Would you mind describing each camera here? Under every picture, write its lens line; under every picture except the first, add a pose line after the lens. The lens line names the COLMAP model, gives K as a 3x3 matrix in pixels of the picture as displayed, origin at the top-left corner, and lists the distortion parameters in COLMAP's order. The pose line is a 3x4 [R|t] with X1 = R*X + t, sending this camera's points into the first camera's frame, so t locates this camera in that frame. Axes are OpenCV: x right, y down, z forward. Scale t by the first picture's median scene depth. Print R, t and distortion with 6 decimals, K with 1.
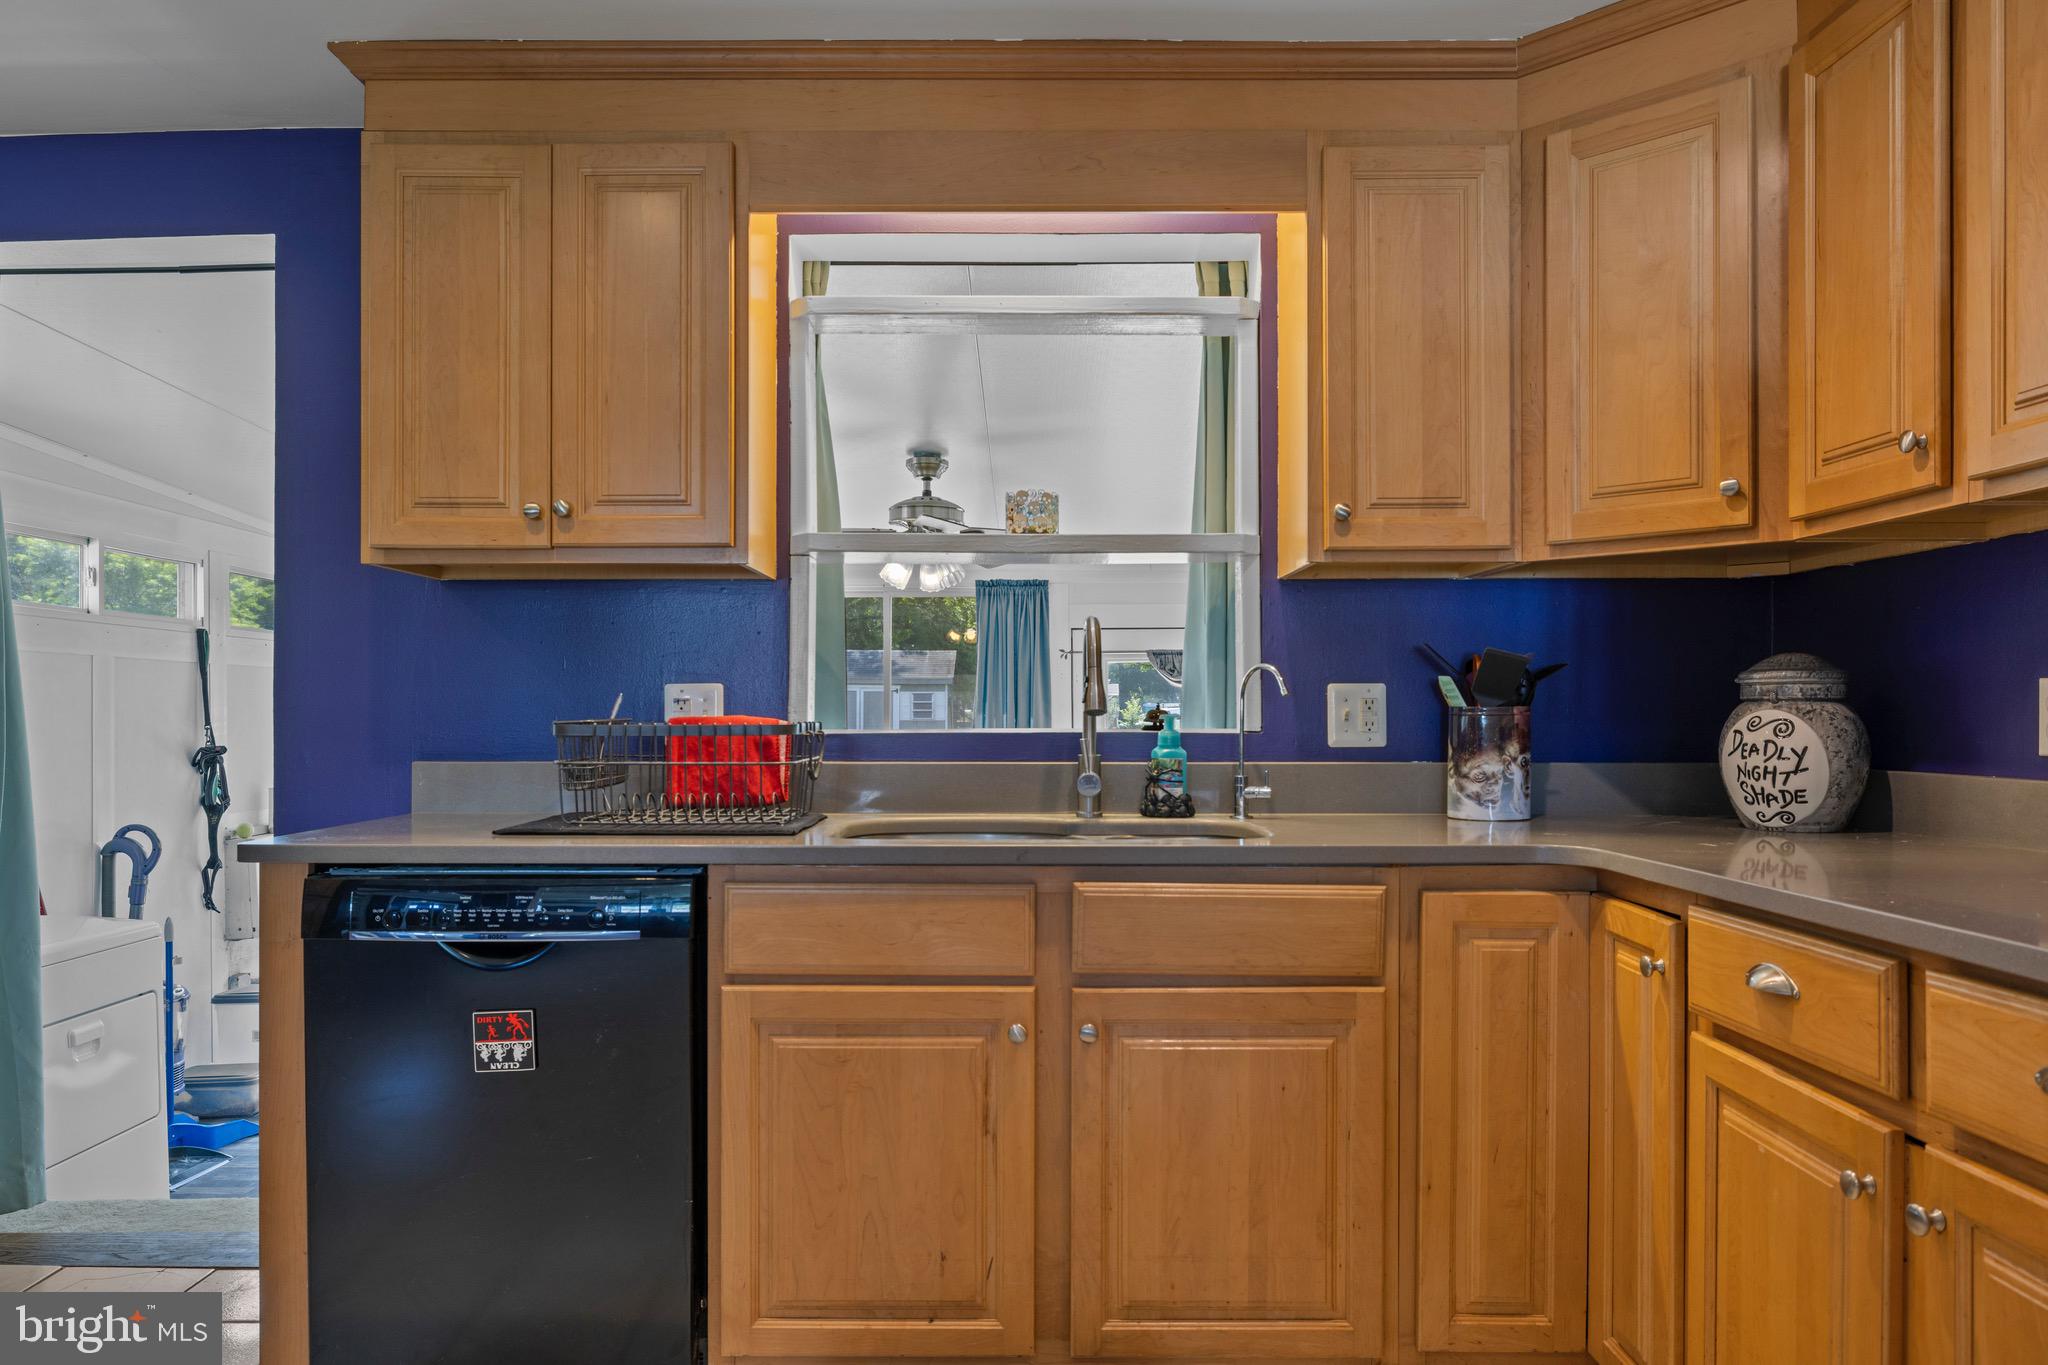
lens RADIAL K [[1377.1, 0, 1023.8], [0, 1377.1, 700.8], [0, 0, 1]] dist [-0.007405, 0.004623]
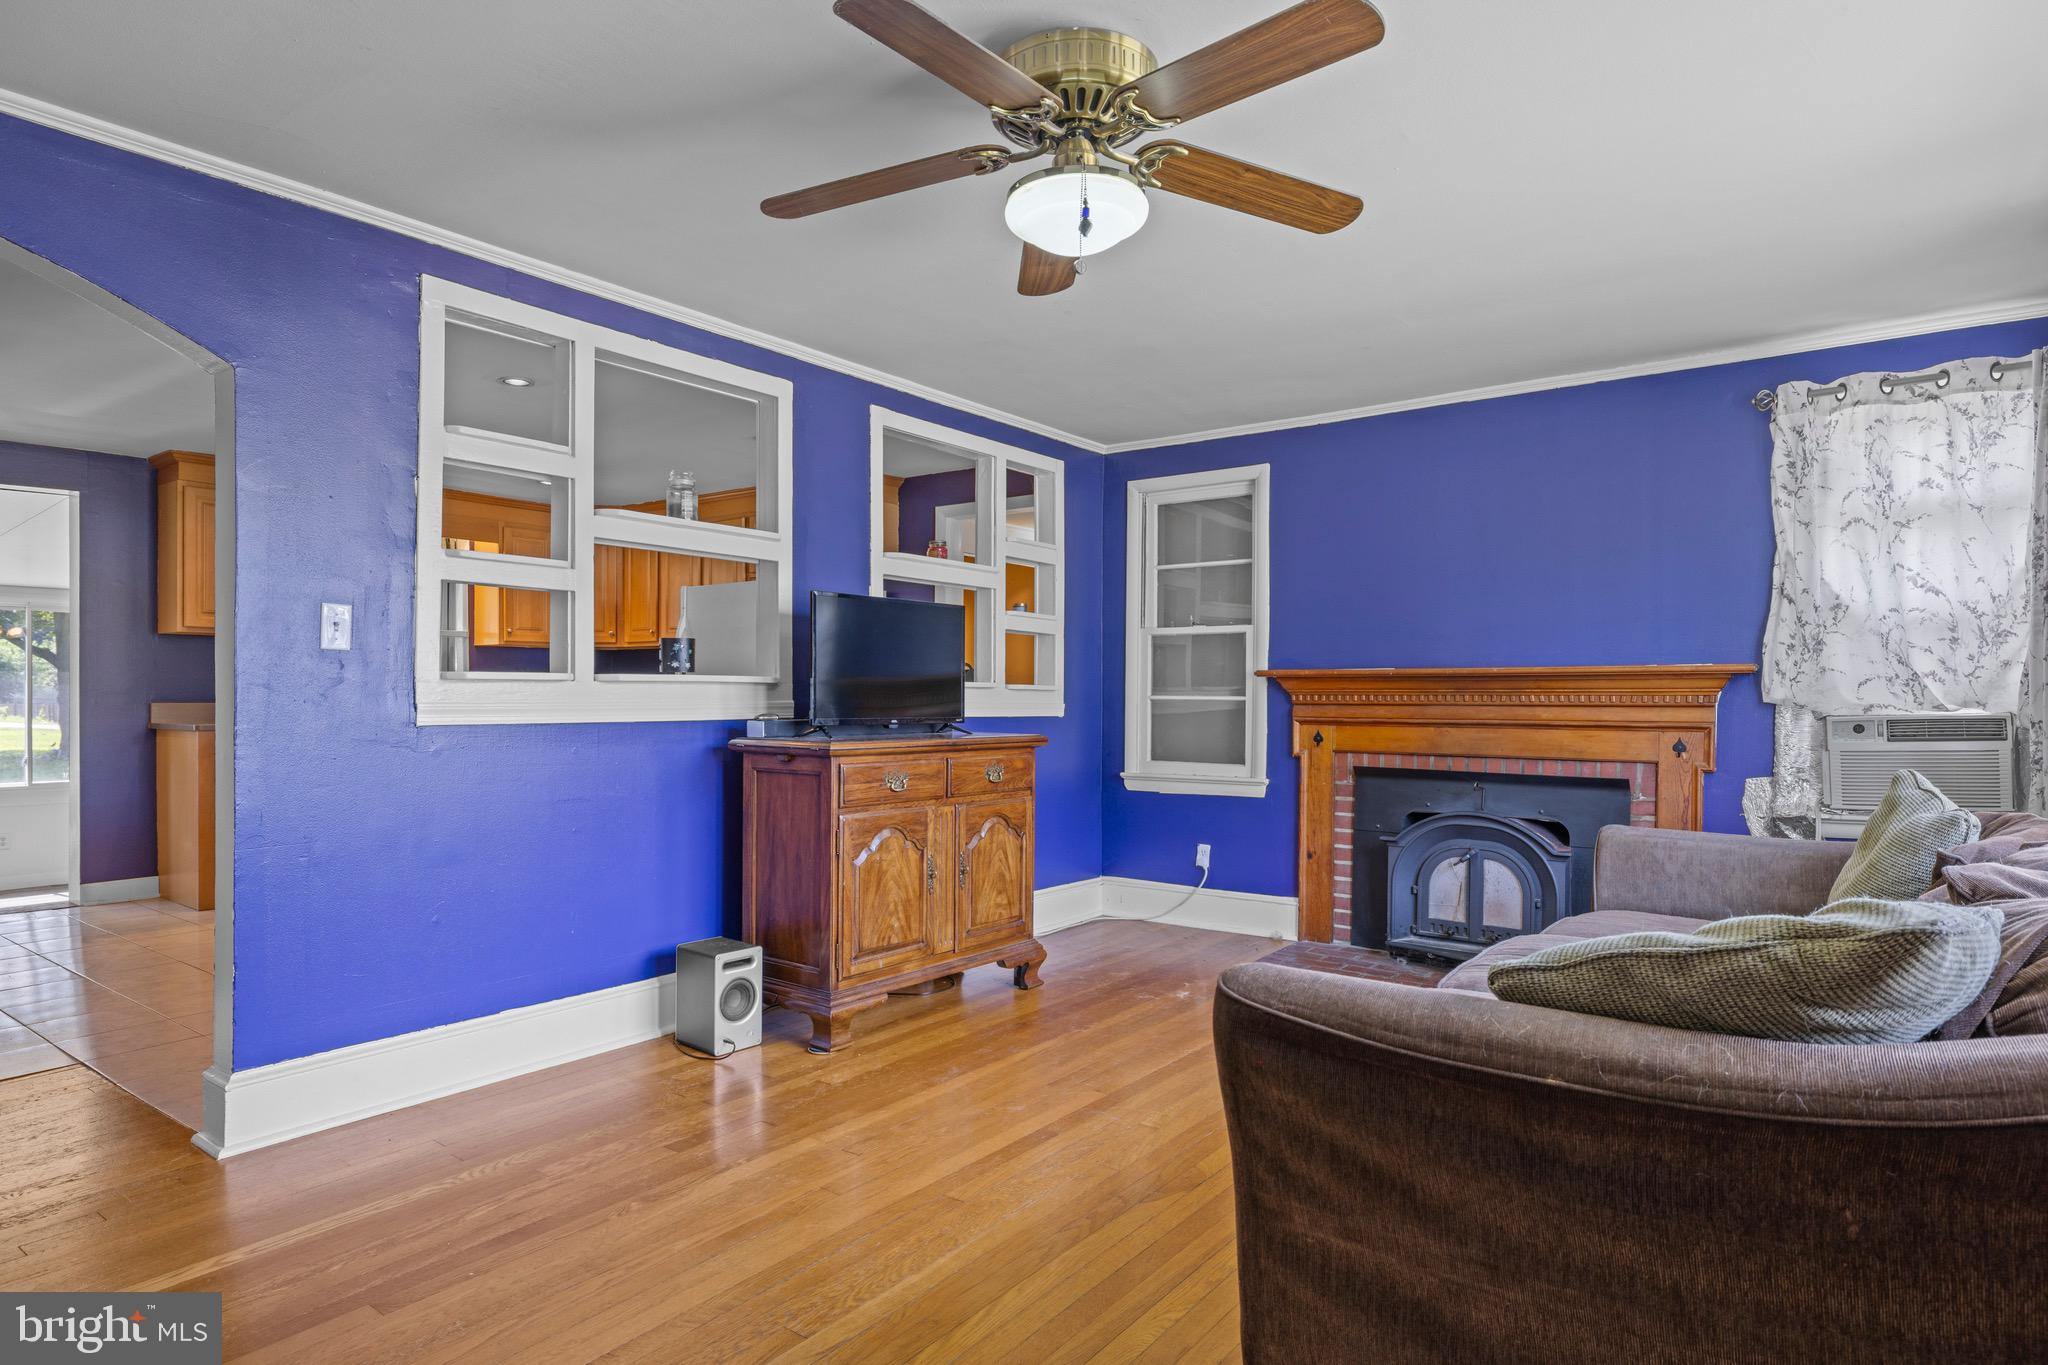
lens RADIAL K [[1137.4, 0, 1021.1], [0, 1137.4, 690.0], [0, 0, 1]] dist [0.003316, -0.000953]
pose [[0.601732, 0.009244, 0.798645, -1.345251], [-0.008558, 0.999950, -0.005126, 0.018157], [-0.798652, -0.003751, 0.601781, -1.860404]]
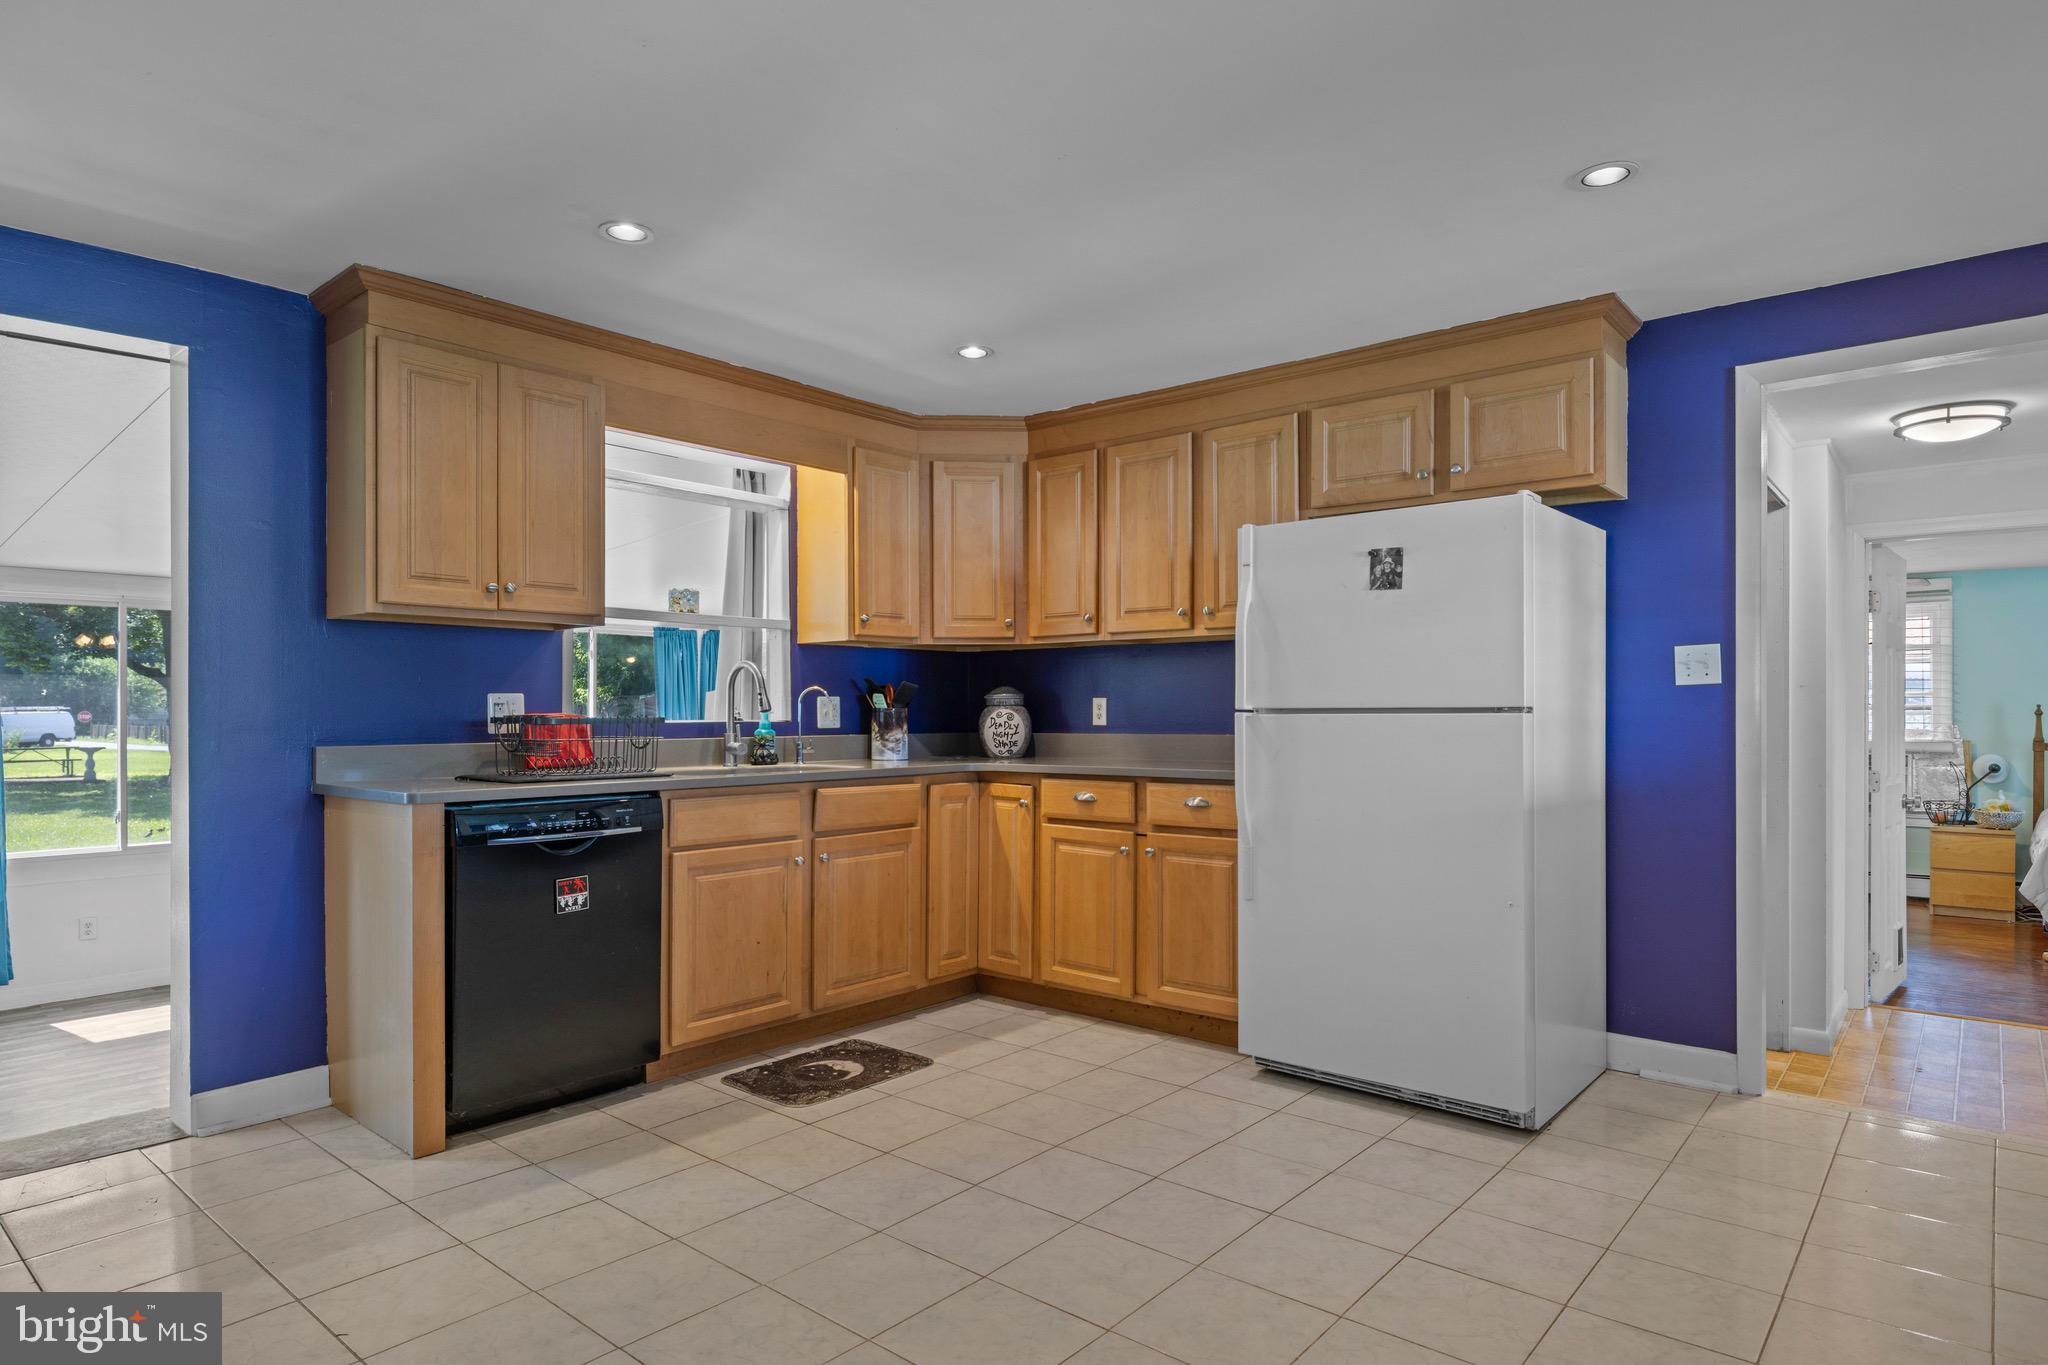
lens RADIAL K [[1137.4, 0, 1028.5], [0, 1137.4, 692.1], [0, 0, 1]] dist [0.003316, -0.000953]
pose [[0.644244, 0.011271, 0.764737, -0.988209], [-0.001977, 0.999913, -0.013072, 0.002300], [-0.764818, 0.006910, 0.644209, -0.357544]]
